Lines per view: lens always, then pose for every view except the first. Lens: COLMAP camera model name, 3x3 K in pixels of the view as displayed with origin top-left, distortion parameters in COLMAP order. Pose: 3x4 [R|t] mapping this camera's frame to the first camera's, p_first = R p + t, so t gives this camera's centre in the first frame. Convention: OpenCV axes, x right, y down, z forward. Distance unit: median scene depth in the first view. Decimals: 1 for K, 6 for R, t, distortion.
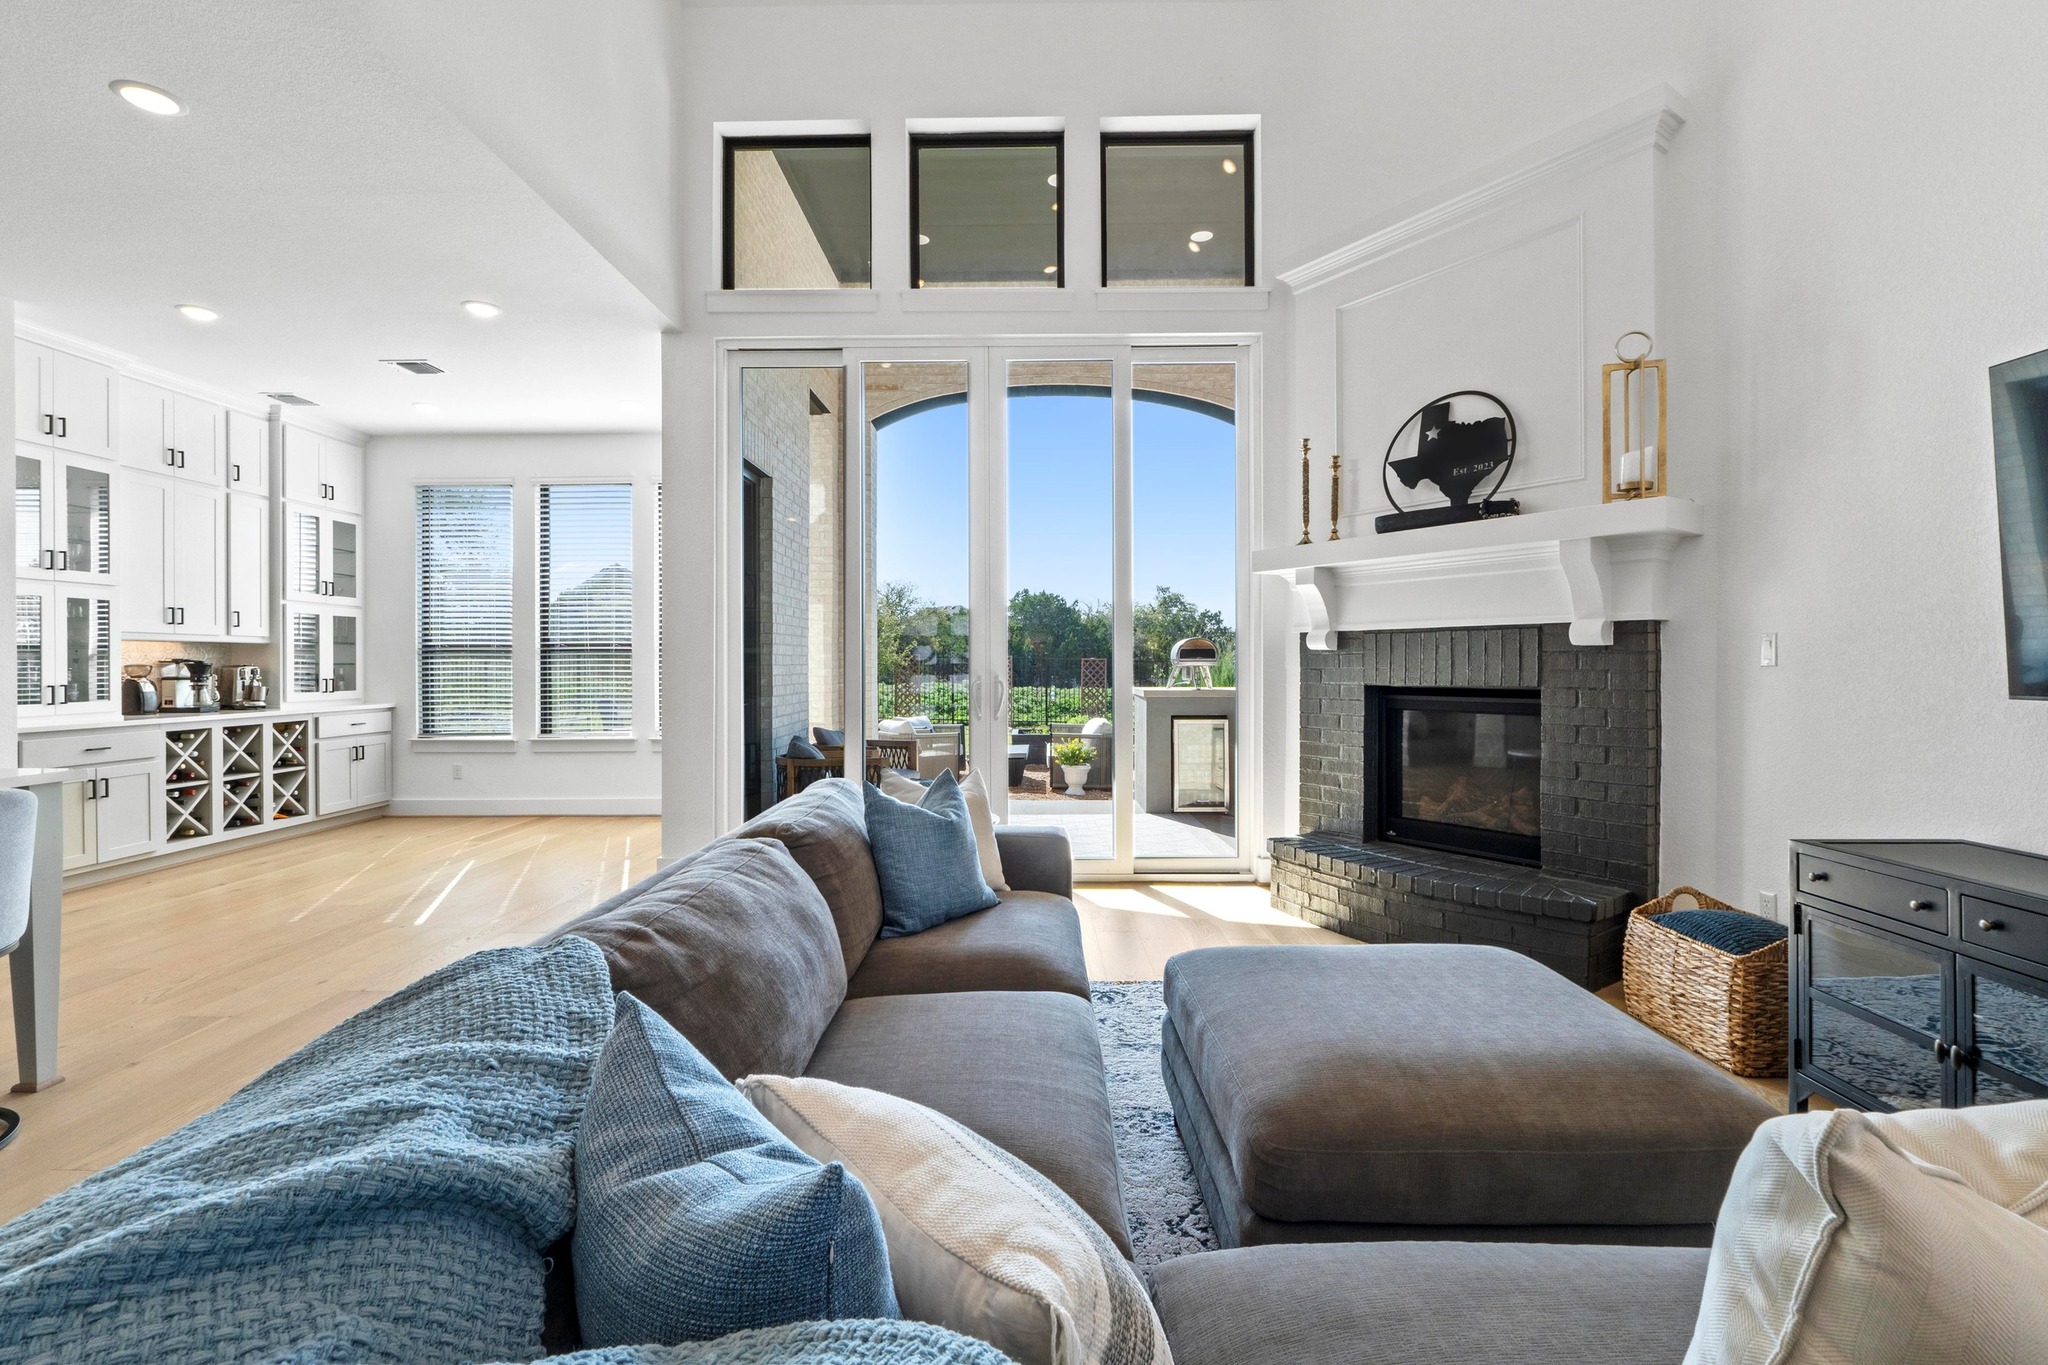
lens RADIAL K [[890.6, 0, 1021.1], [0, 890.6, 670.8], [0, 0, 1]] dist [-0.001651, -0.000027]
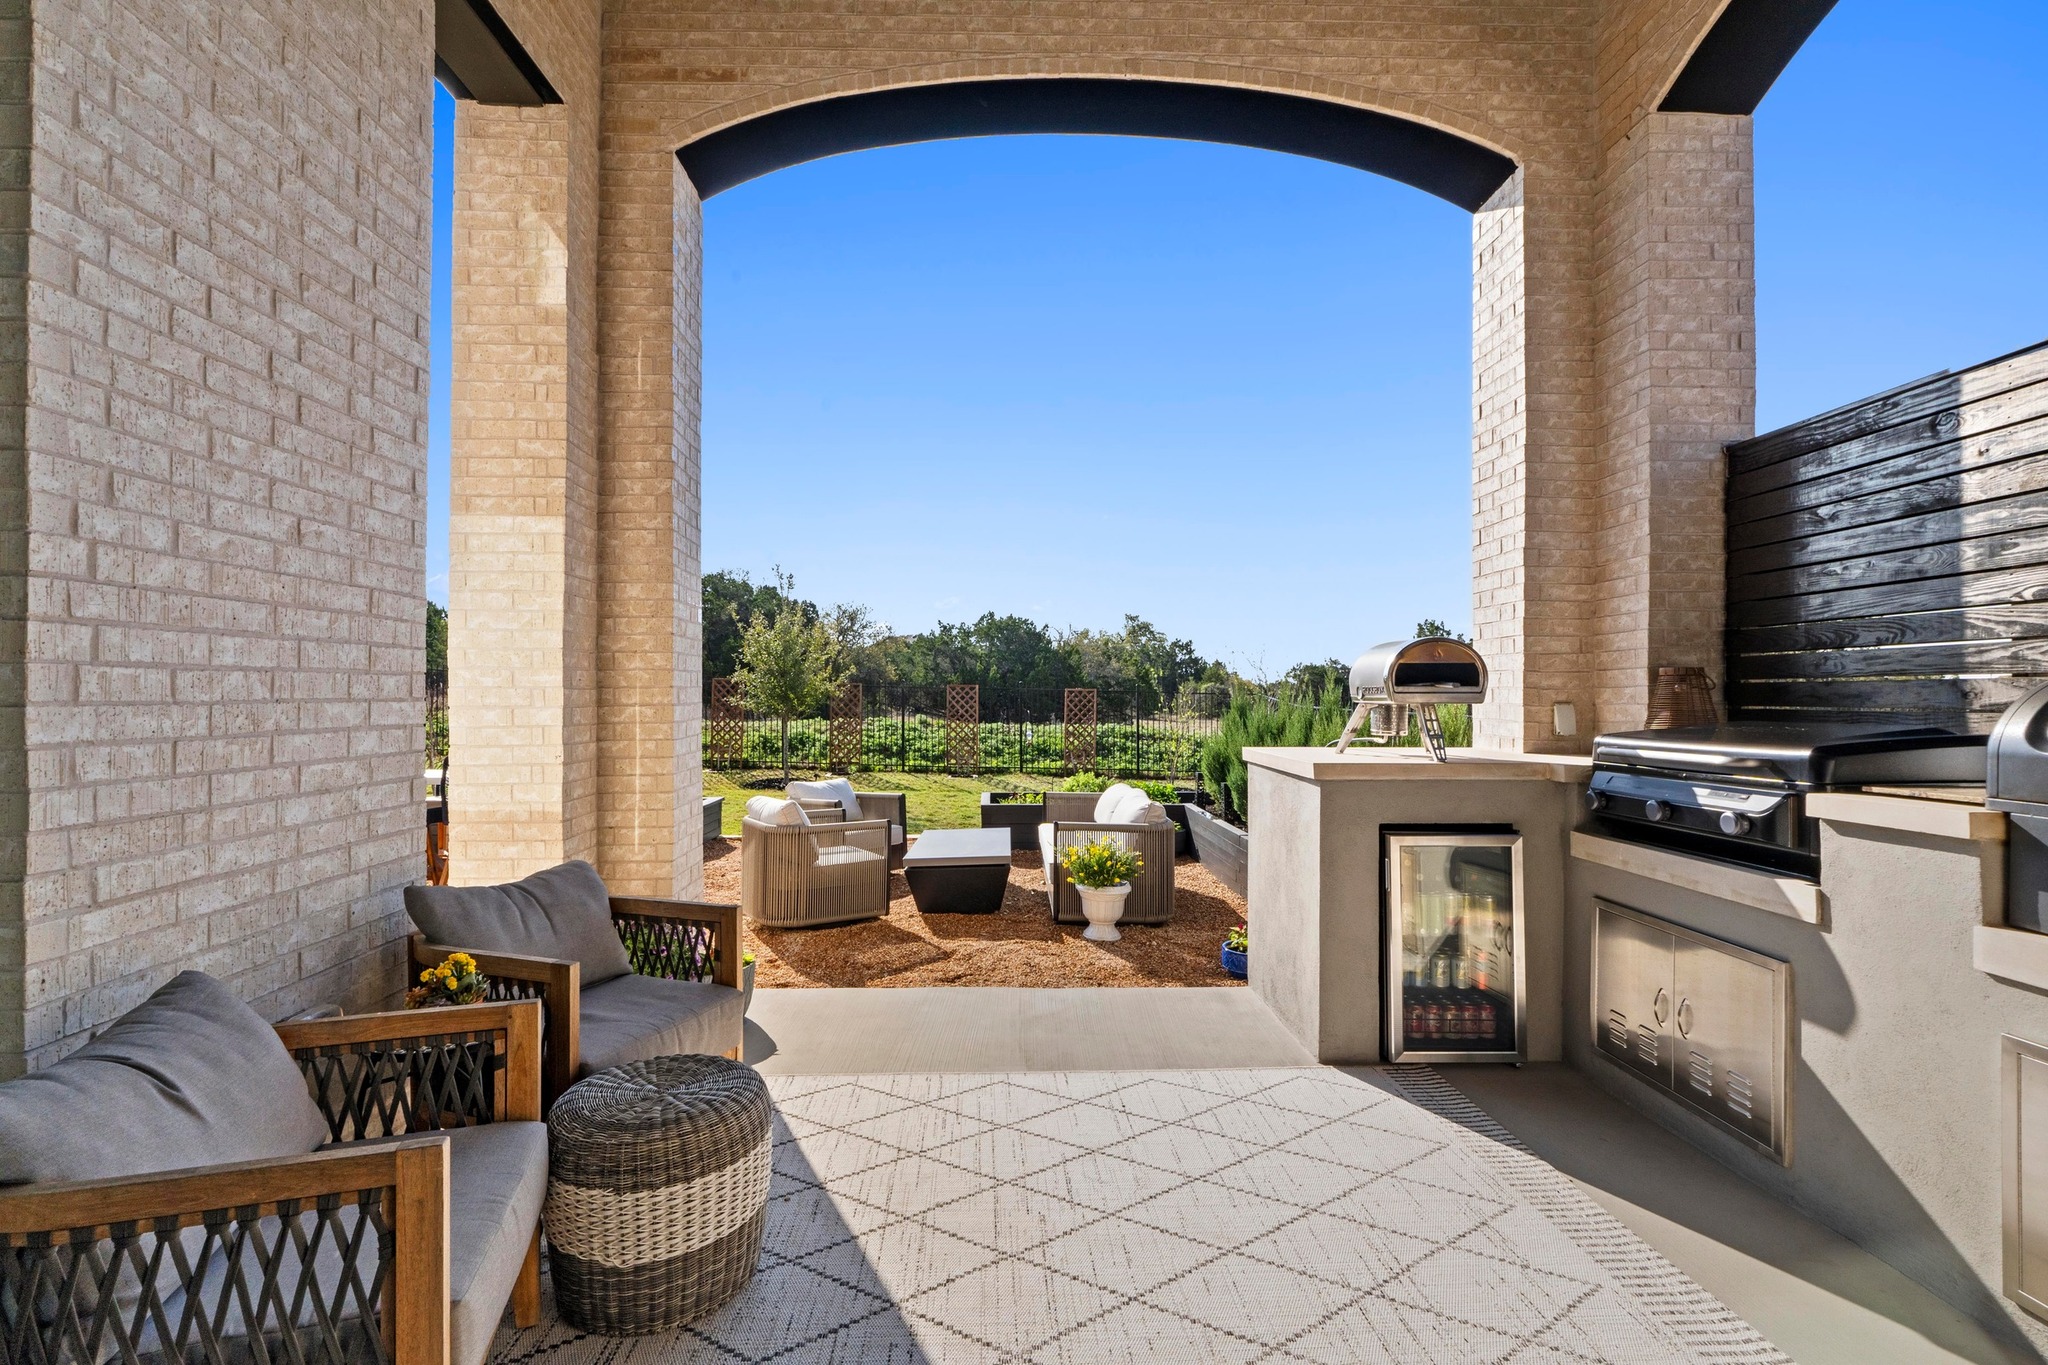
lens RADIAL K [[890.6, 0, 1020.1], [0, 890.6, 694.5], [0, 0, 1]] dist [-0.001651, -0.000027]
pose [[0.999161, 0.002492, 0.040876, -0.004807], [-0.002186, 0.999969, -0.007532, -0.002110], [-0.040893, 0.007436, 0.999136, 0.192178]]
